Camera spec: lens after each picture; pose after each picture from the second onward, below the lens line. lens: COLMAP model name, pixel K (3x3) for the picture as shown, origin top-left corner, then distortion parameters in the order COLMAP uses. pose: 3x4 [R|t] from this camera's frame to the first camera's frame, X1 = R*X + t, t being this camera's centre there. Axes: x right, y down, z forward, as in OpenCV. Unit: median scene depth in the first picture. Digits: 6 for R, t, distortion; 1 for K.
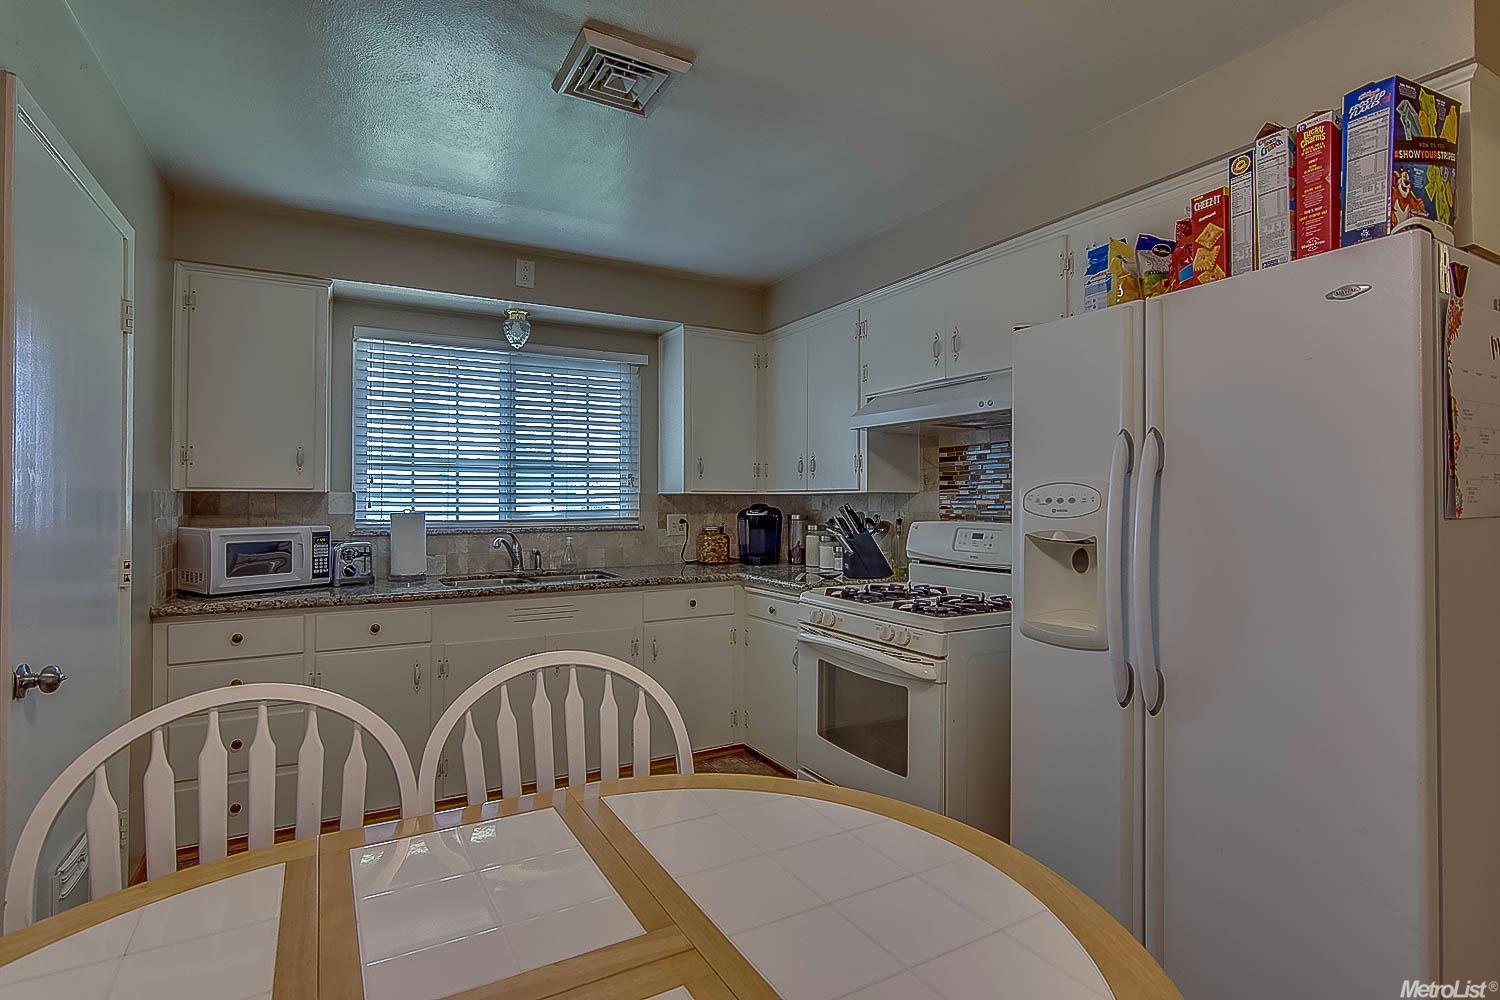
lens RADIAL K [[736.6, 0, 750.0], [0, 736.6, 500.0], [0, 0, 1]] dist [0.014520, -0.000343]
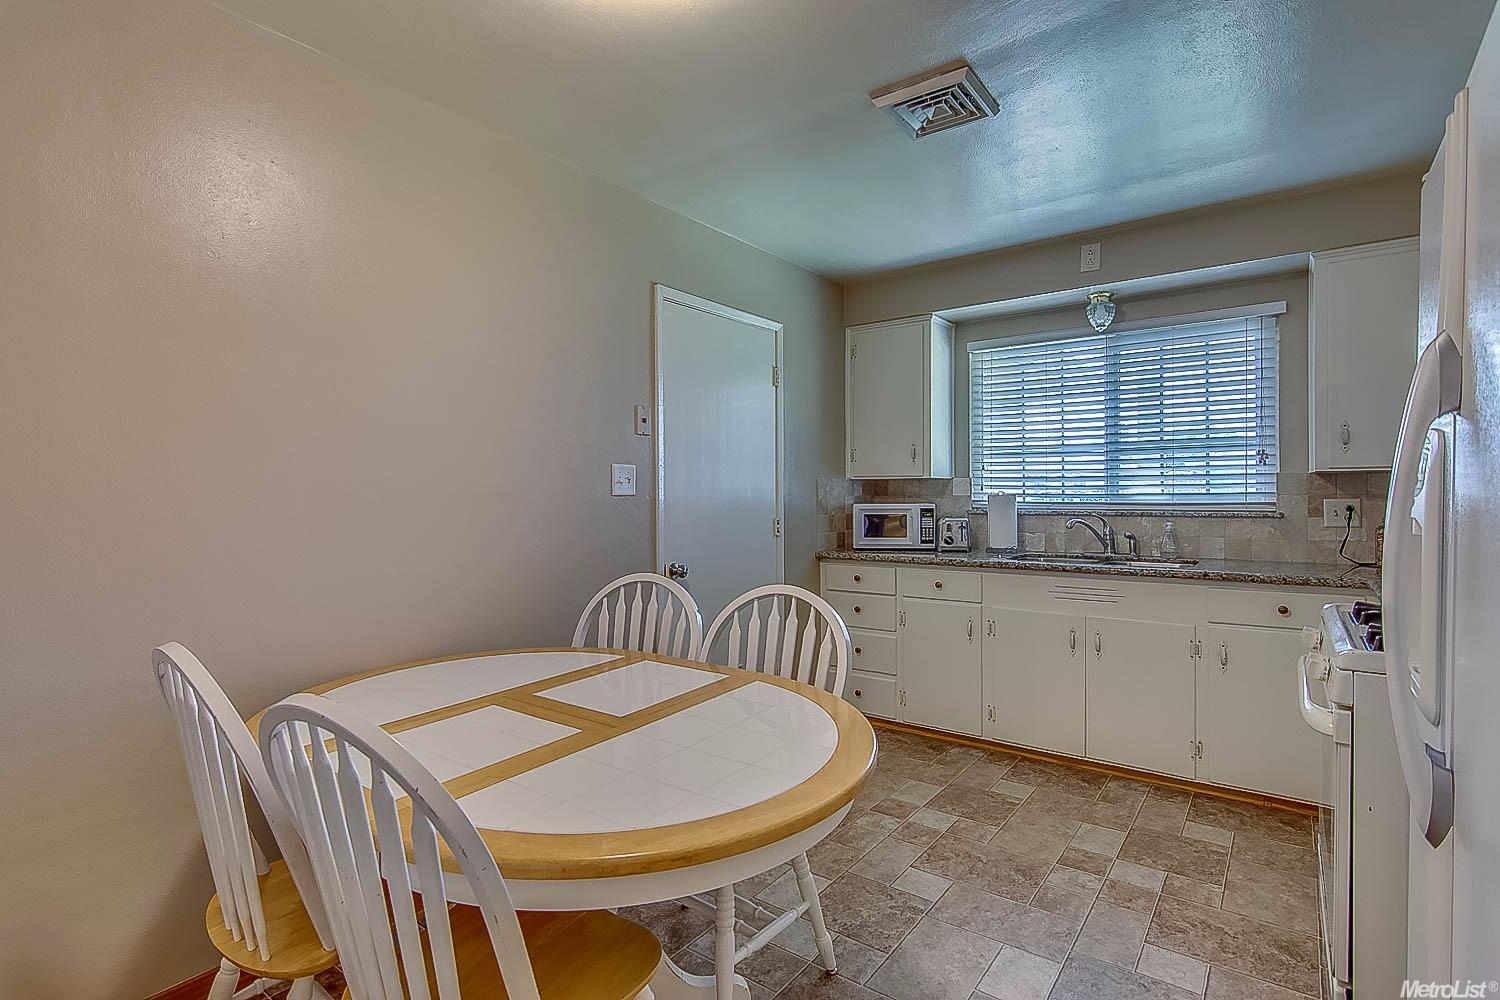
lens RADIAL K [[736.6, 0, 750.0], [0, 736.6, 500.0], [0, 0, 1]] dist [0.014520, -0.000343]
pose [[0.415155, 0.012783, -0.909661, 0.431949], [0.008188, 0.999808, 0.017786, 0.001981], [0.909714, -0.014832, 0.414971, 0.156933]]
